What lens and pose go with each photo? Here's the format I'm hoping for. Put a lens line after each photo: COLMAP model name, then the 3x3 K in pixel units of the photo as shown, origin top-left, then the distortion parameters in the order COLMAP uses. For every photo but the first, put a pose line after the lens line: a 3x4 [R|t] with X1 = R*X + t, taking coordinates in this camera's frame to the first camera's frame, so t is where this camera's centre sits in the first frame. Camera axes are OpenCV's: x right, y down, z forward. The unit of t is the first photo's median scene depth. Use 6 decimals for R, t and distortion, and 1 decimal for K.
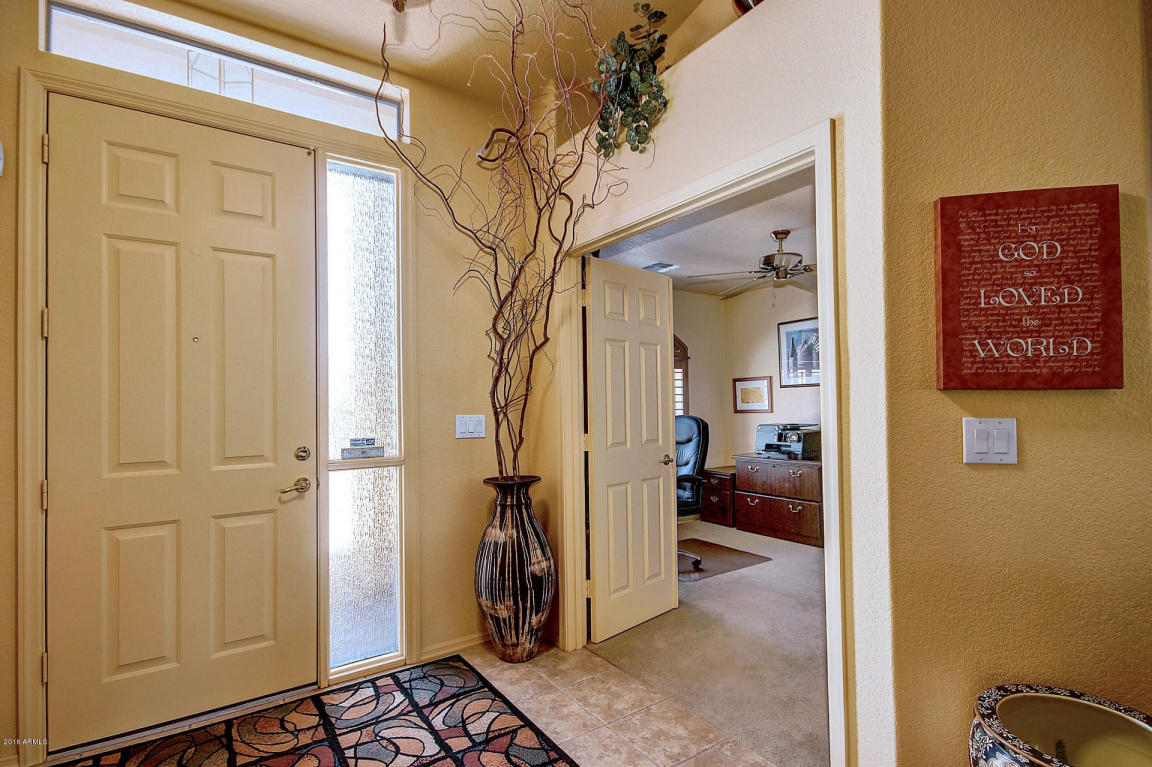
lens RADIAL K [[547.8, 0, 587.7], [0, 547.8, 389.3], [0, 0, 1]] dist [-0.004449, -0.001172]
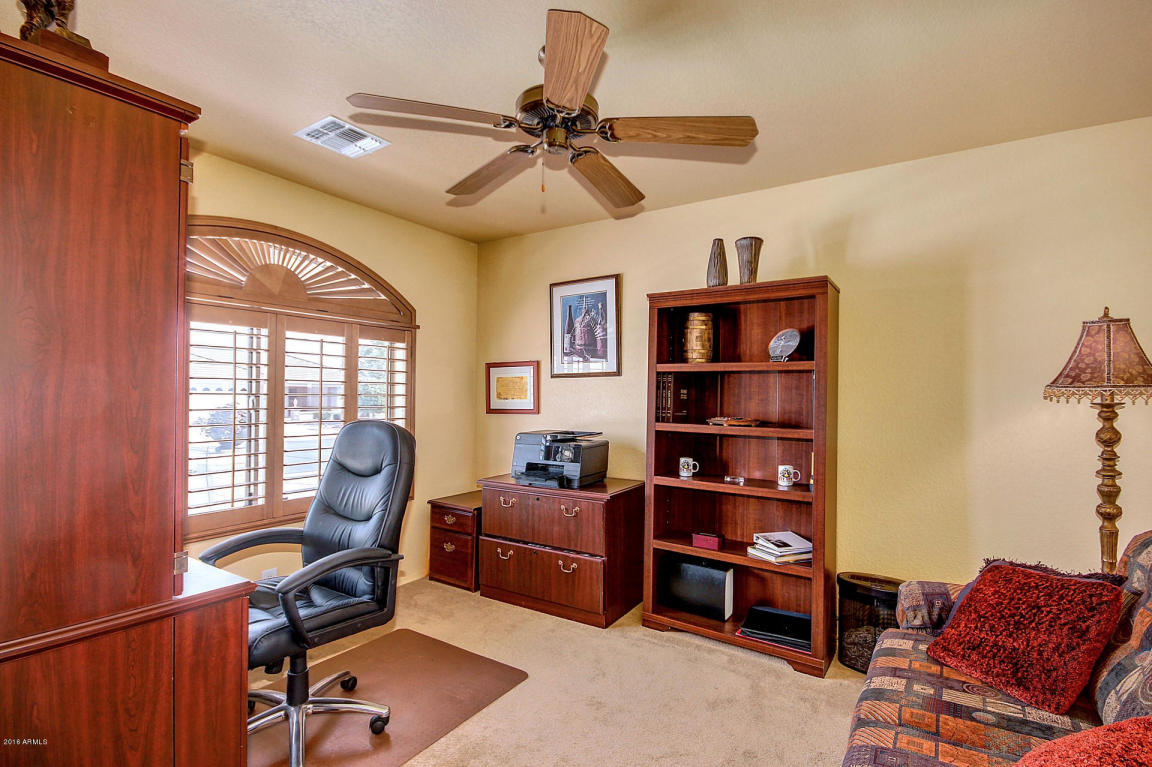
lens RADIAL K [[547.8, 0, 576.4], [0, 547.8, 389.3], [0, 0, 1]] dist [-0.004449, -0.001172]
pose [[0.927611, 0.025248, 0.372693, 0.136070], [-0.028869, 0.999575, 0.004137, 0.008845], [-0.372430, -0.014597, 0.927946, 0.379246]]
